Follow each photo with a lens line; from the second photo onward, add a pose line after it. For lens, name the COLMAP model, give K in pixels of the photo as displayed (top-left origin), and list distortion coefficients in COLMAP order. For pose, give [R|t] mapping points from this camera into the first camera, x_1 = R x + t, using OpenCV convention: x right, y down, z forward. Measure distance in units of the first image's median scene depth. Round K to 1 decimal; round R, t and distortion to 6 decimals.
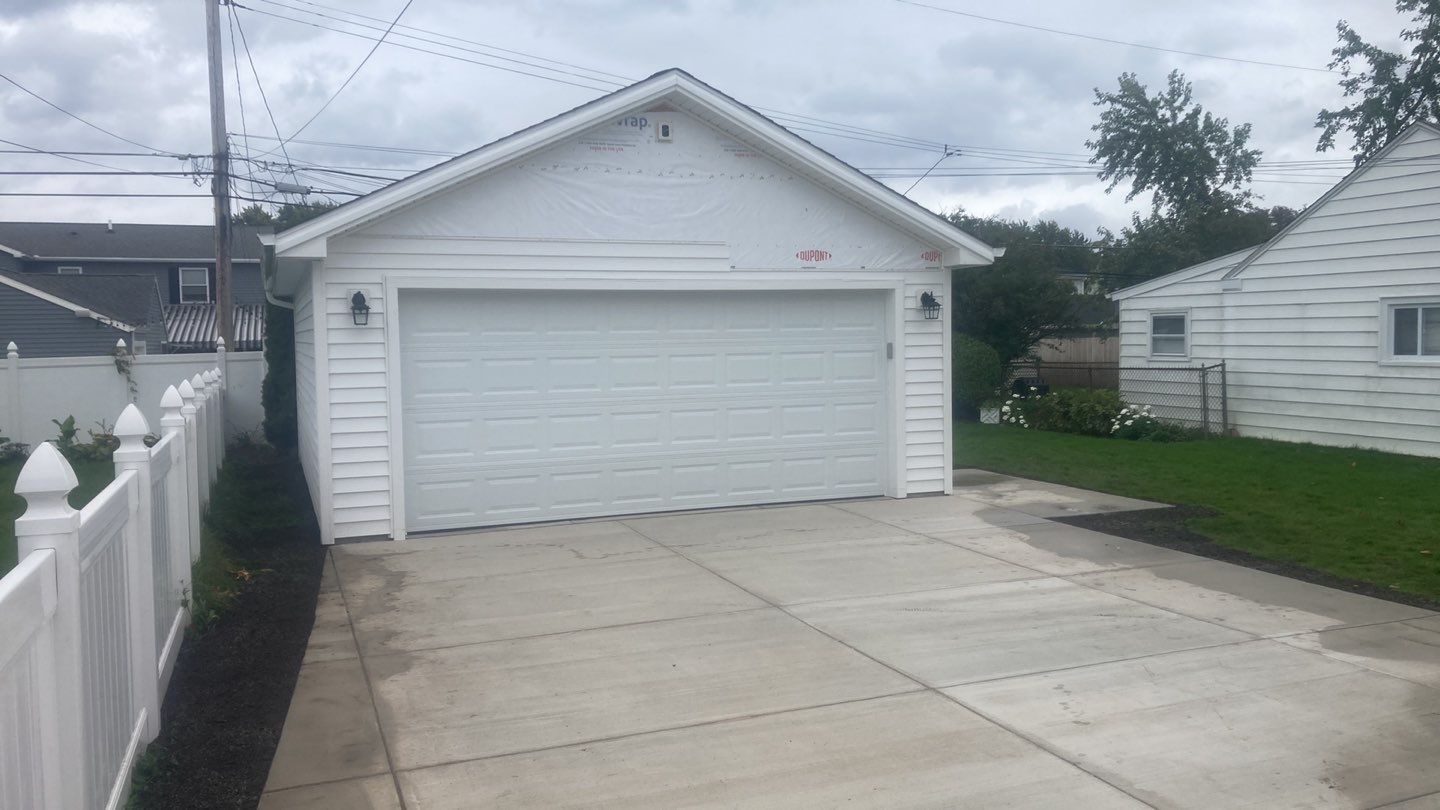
lens RADIAL K [[1126.3, 0, 717.4], [0, 1126.3, 393.3], [0, 0, 1]] dist [0.007419, 0.001729]
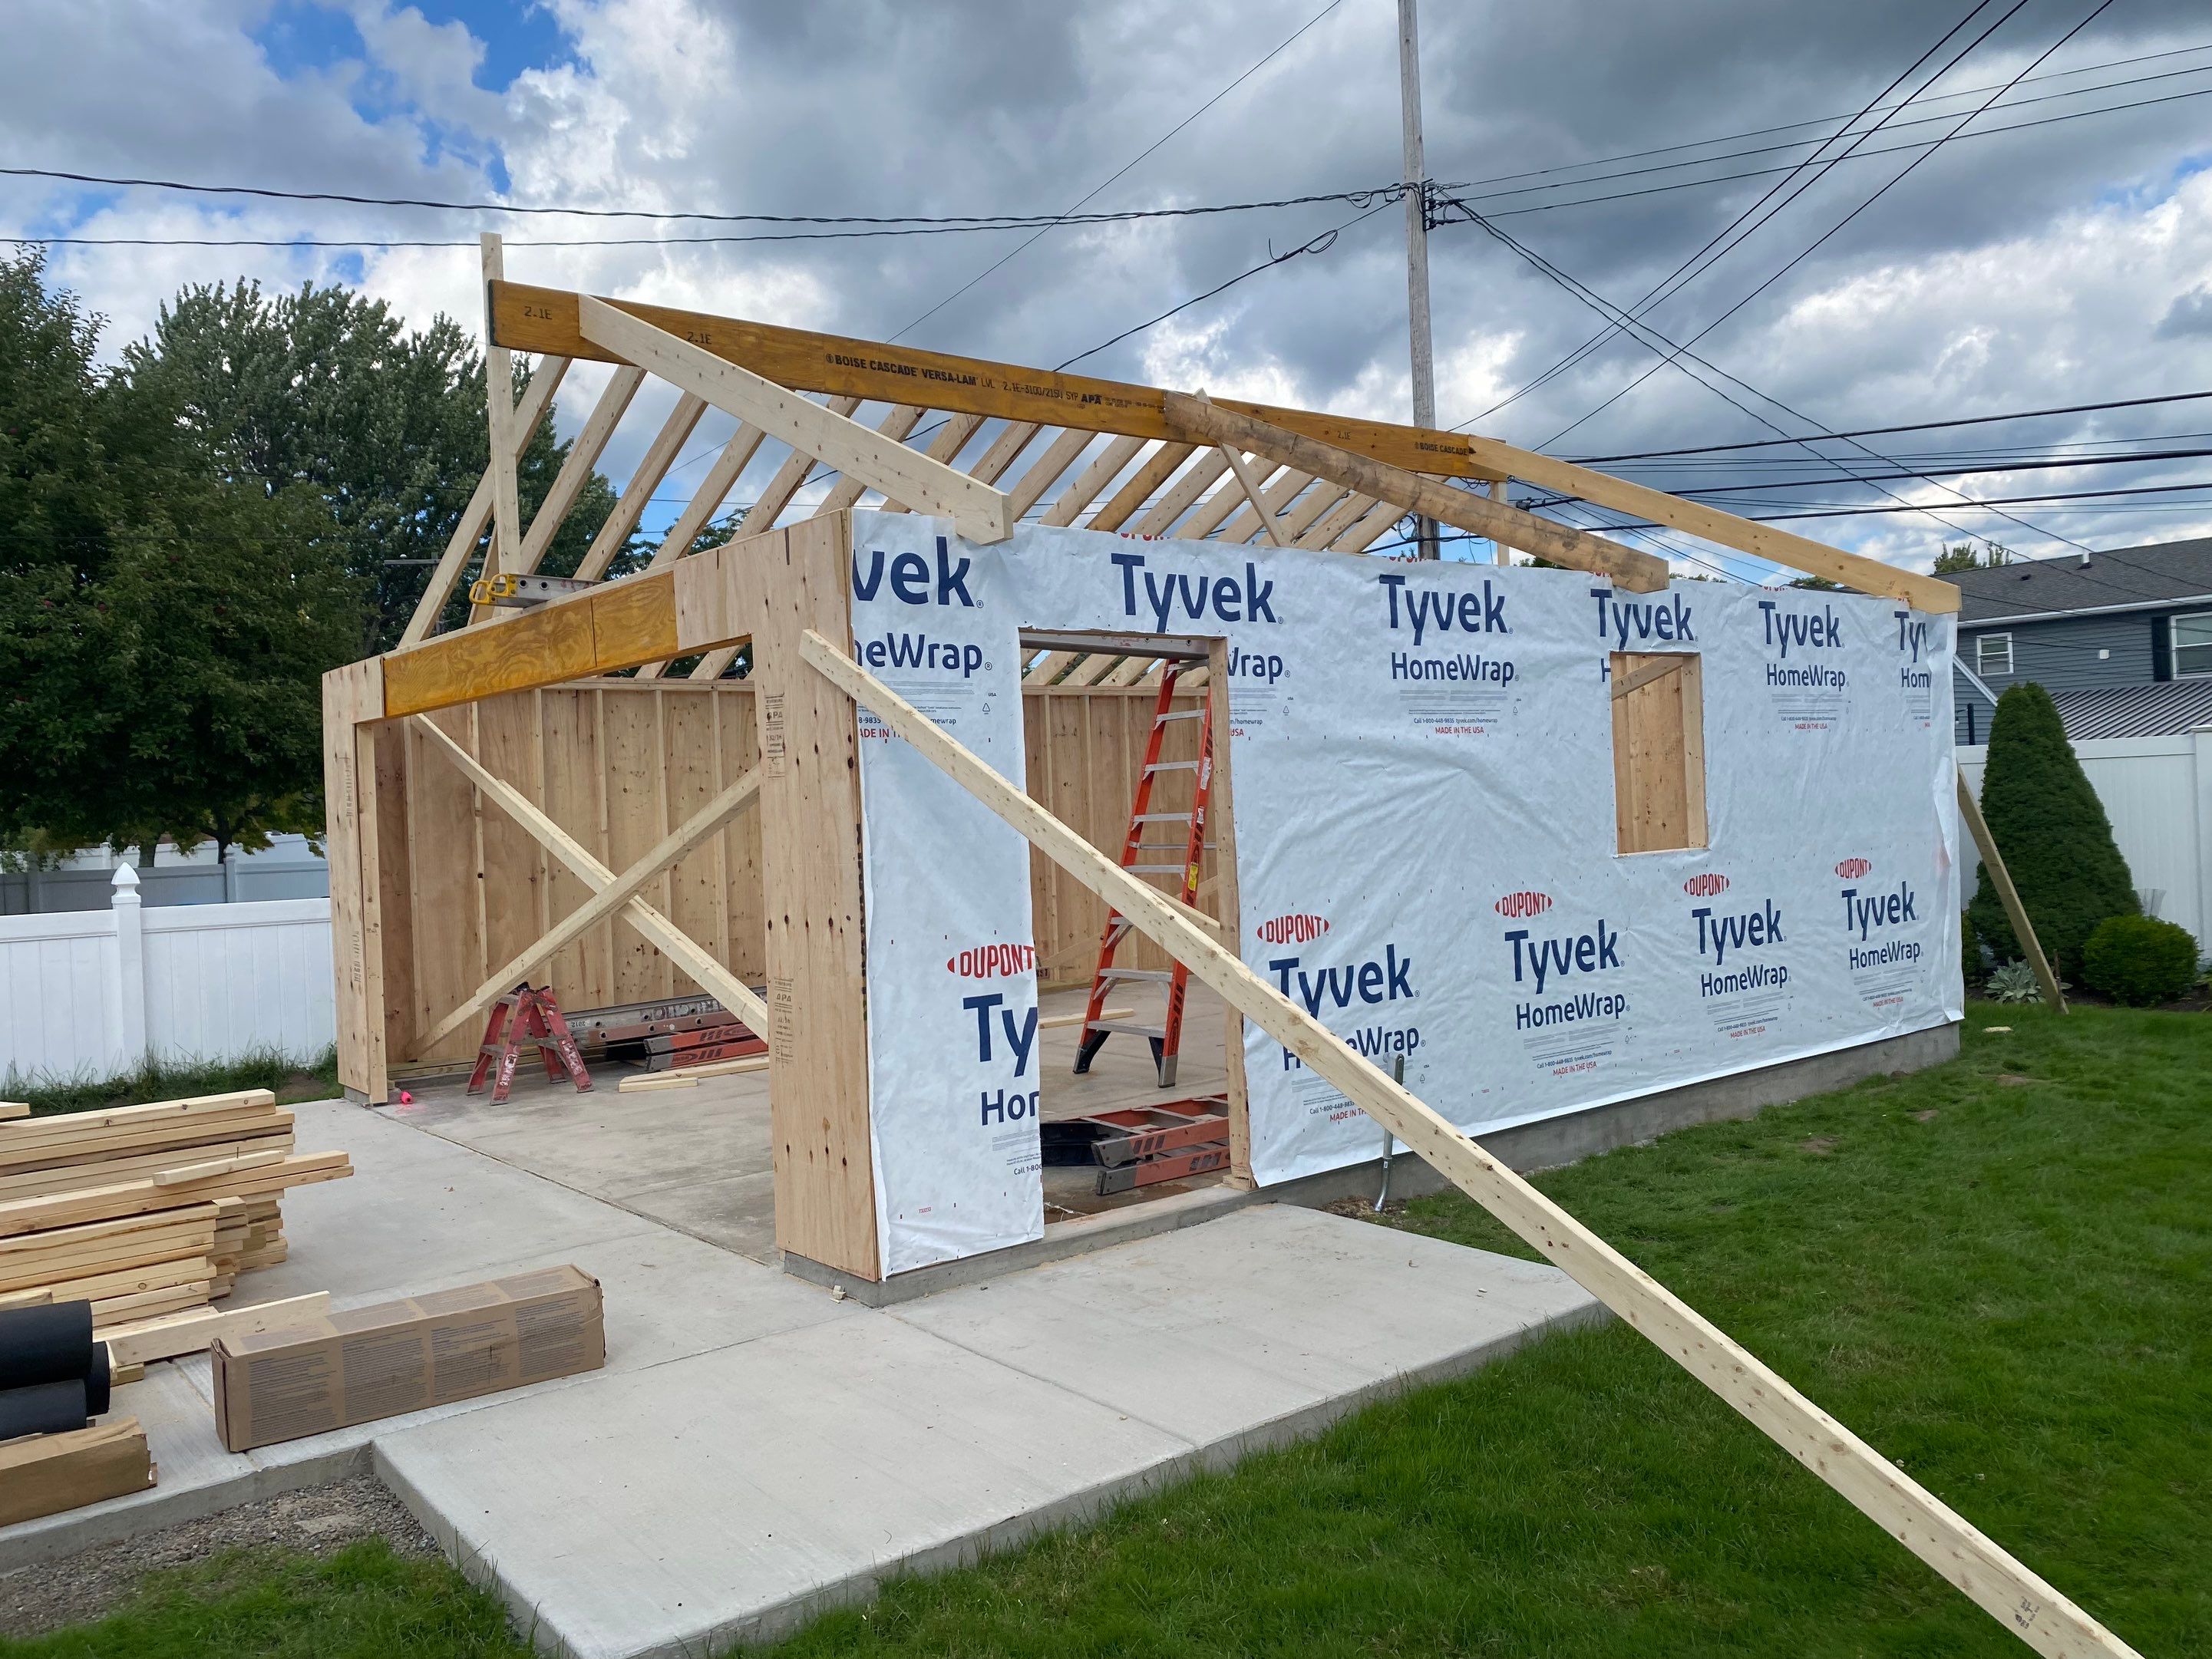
lens RADIAL K [[1677.9, 0, 1095.8], [0, 1677.9, 825.8], [0, 0, 1]] dist [0.051739, -0.055869]
pose [[0.293560, 0.014787, -0.955826, 0.428377], [-0.010929, 0.999867, 0.012112, -0.028830], [0.955878, 0.006891, 0.293682, 0.601255]]
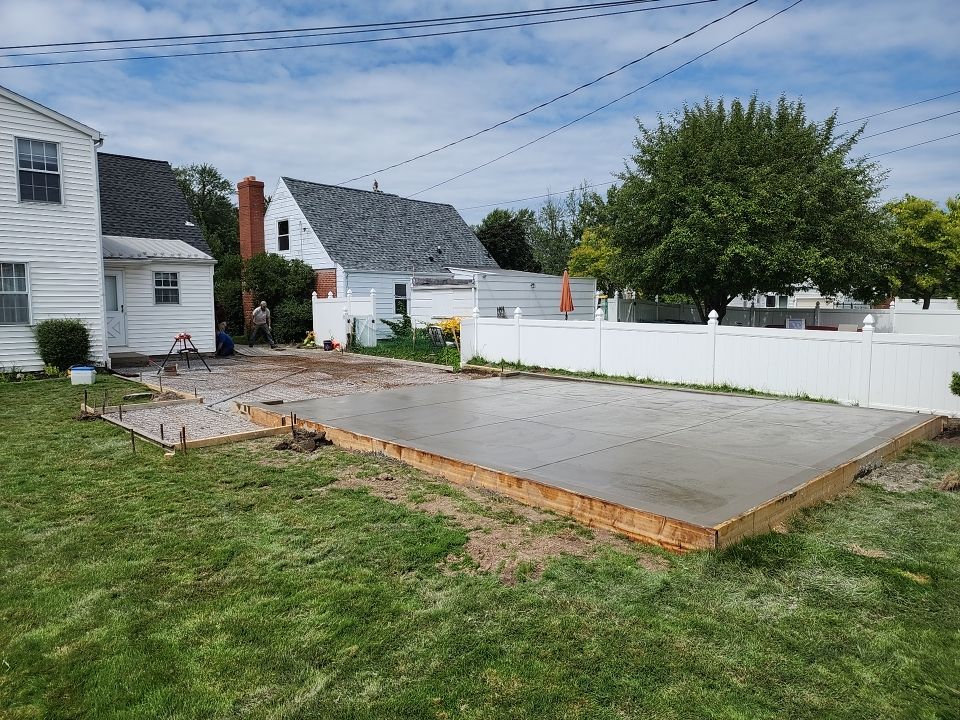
lens RADIAL K [[638.2, 0, 480.1], [0, 638.2, 368.0], [0, 0, 1]] dist [0.065203, -0.045322]
pose [[-0.923407, 0.054008, -0.380004, 0.155819], [-0.005051, 0.988255, 0.152729, -0.056789], [0.383790, 0.142950, -0.912289, 1.216317]]
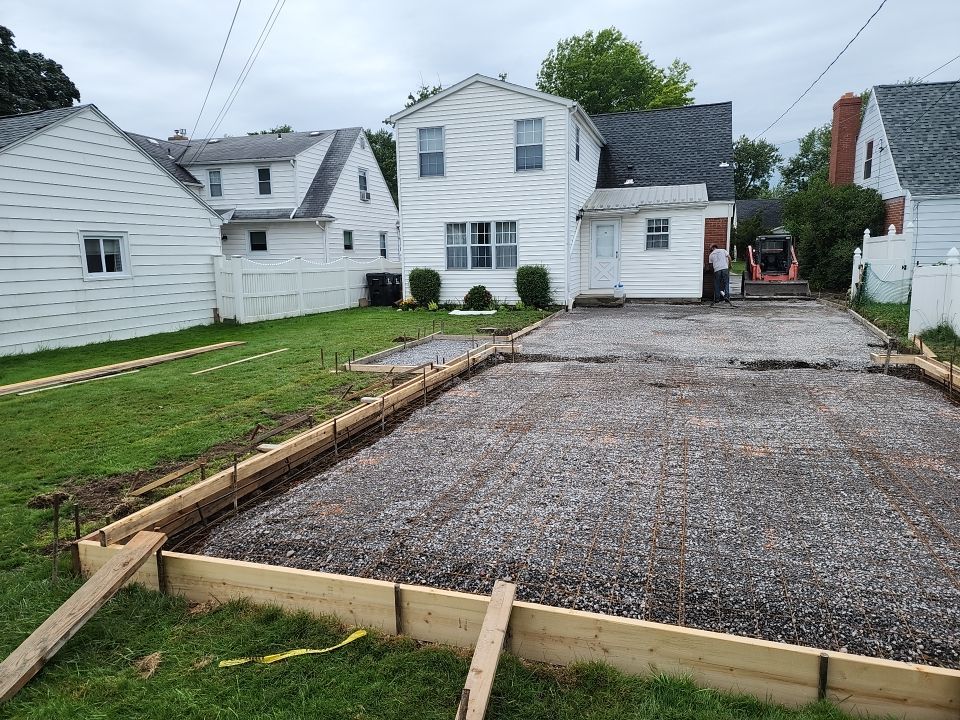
lens RADIAL K [[638.2, 0, 479.2], [0, 638.2, 346.6], [0, 0, 1]] dist [0.065203, -0.045322]
pose [[-0.777879, -0.066786, 0.624855, -0.227555], [0.060517, 0.981754, 0.180269, -0.049636], [-0.625493, 0.178042, -0.759644, 1.097817]]
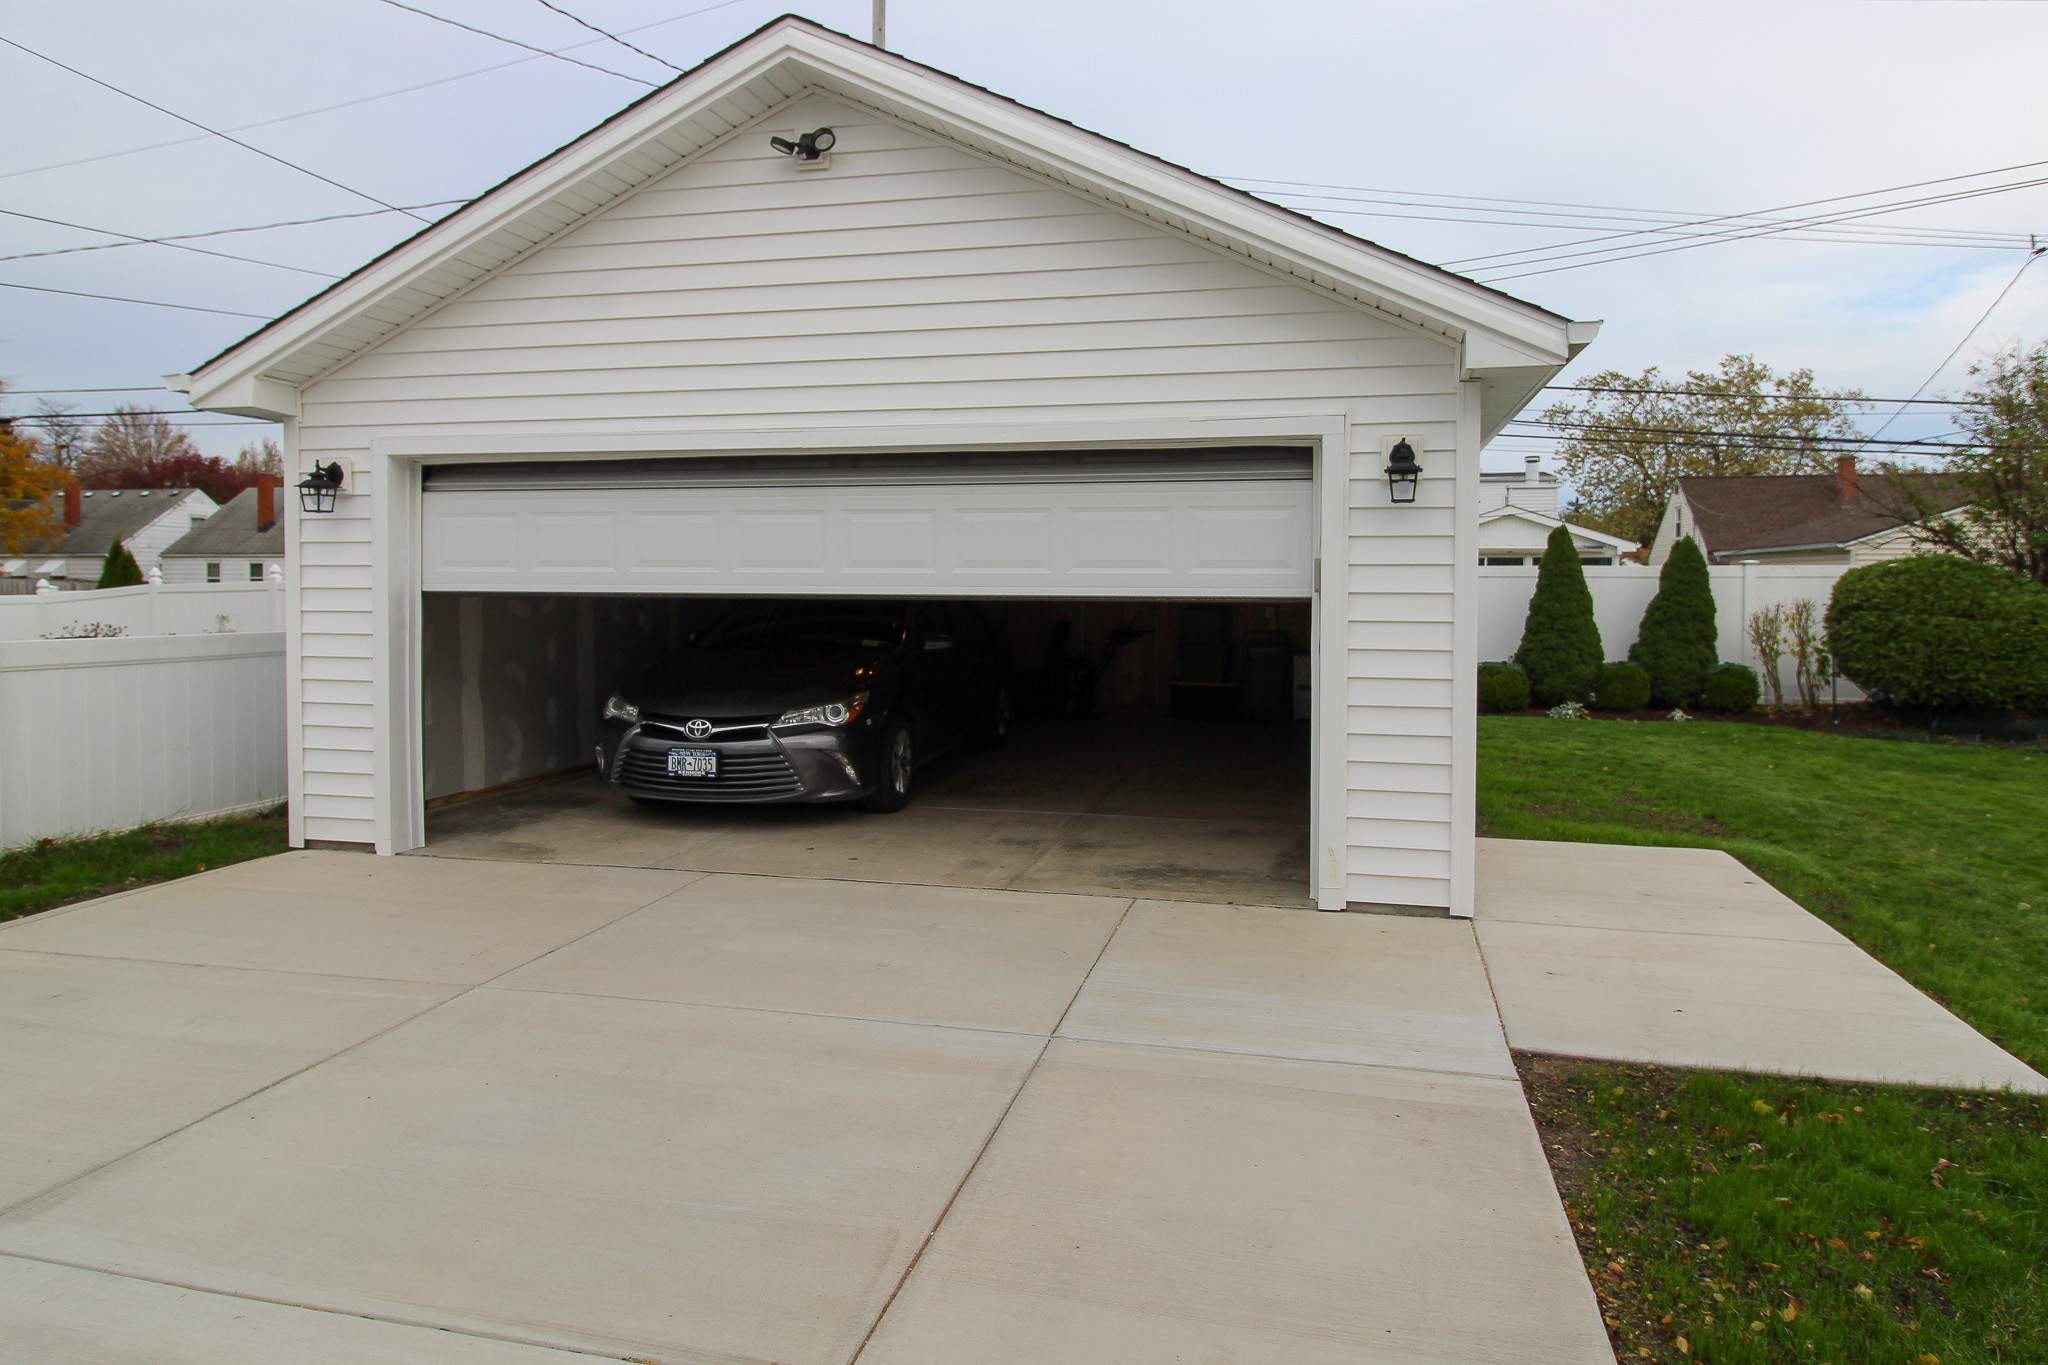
lens RADIAL K [[1222.5, 0, 1061.1], [0, 1222.5, 622.0], [0, 0, 1]] dist [0.001199, -0.001463]
pose [[0.825748, 0.037477, -0.562792, 0.219140], [-0.045861, 0.998948, -0.000767, -0.009040], [0.562171, 0.026444, 0.826598, 0.345833]]
